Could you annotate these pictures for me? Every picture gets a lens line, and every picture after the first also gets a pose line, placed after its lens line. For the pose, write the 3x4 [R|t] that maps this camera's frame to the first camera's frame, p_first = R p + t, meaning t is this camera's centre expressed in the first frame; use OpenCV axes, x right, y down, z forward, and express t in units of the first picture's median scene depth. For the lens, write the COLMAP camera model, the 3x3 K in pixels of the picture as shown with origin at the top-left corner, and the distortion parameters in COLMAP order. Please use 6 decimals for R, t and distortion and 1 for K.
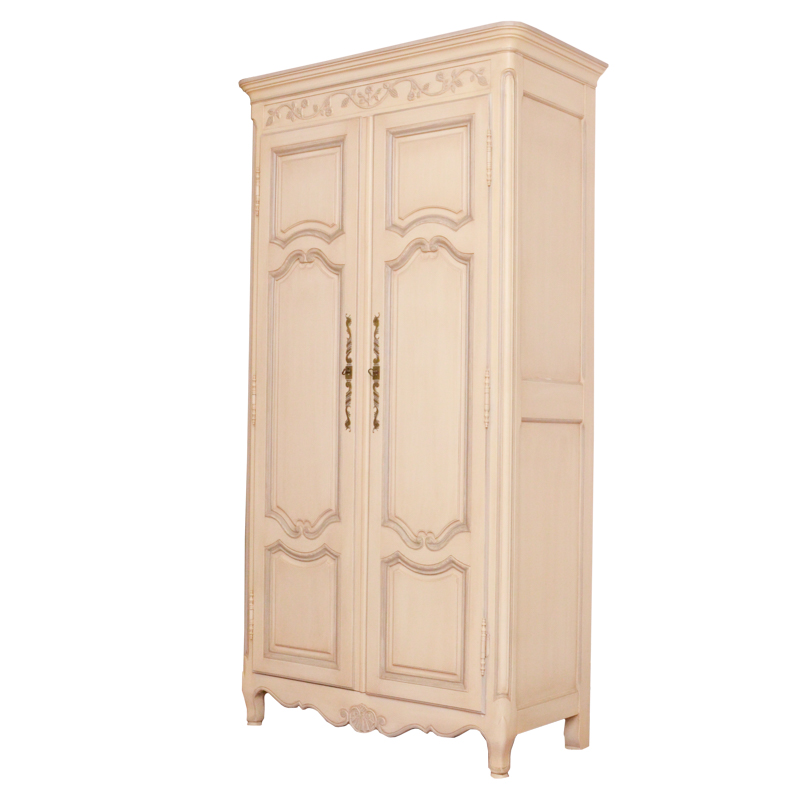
lens RADIAL K [[1278.6, 0, 400.0], [0, 1278.6, 400.0], [0, 0, 1]] dist [-0.144694, 0.078270]
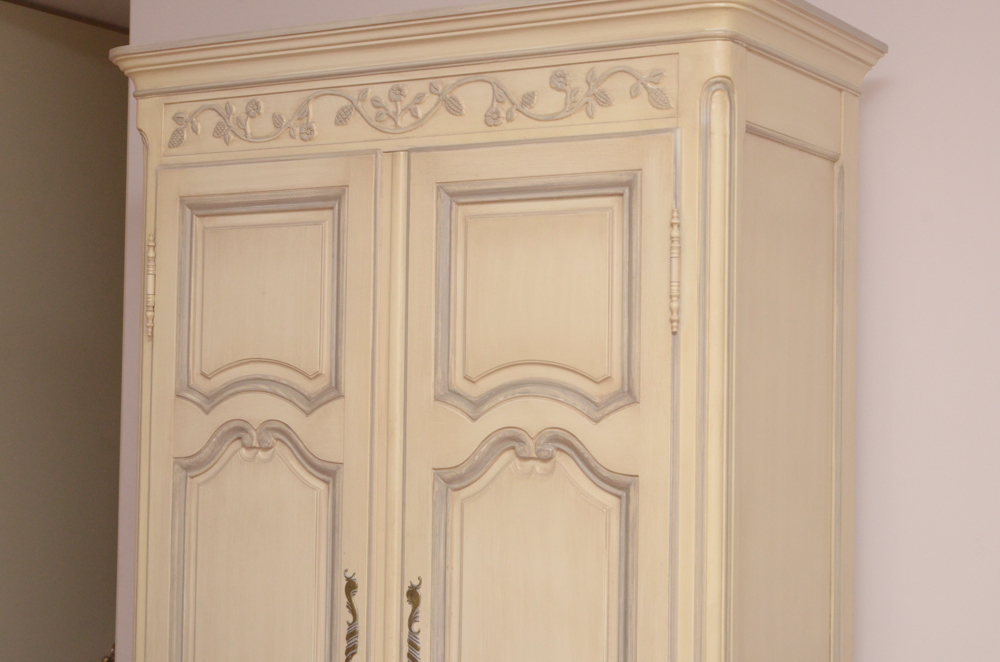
lens RADIAL K [[1826.8, 0, 500.0], [0, 1826.8, 331.0], [0, 0, 1]] dist [0.008706, -0.062079]
pose [[0.993873, 0.007528, 0.110272, -0.061614], [-0.005476, 0.999806, -0.018897, -0.145742], [-0.110393, 0.018178, 0.993722, 0.326270]]
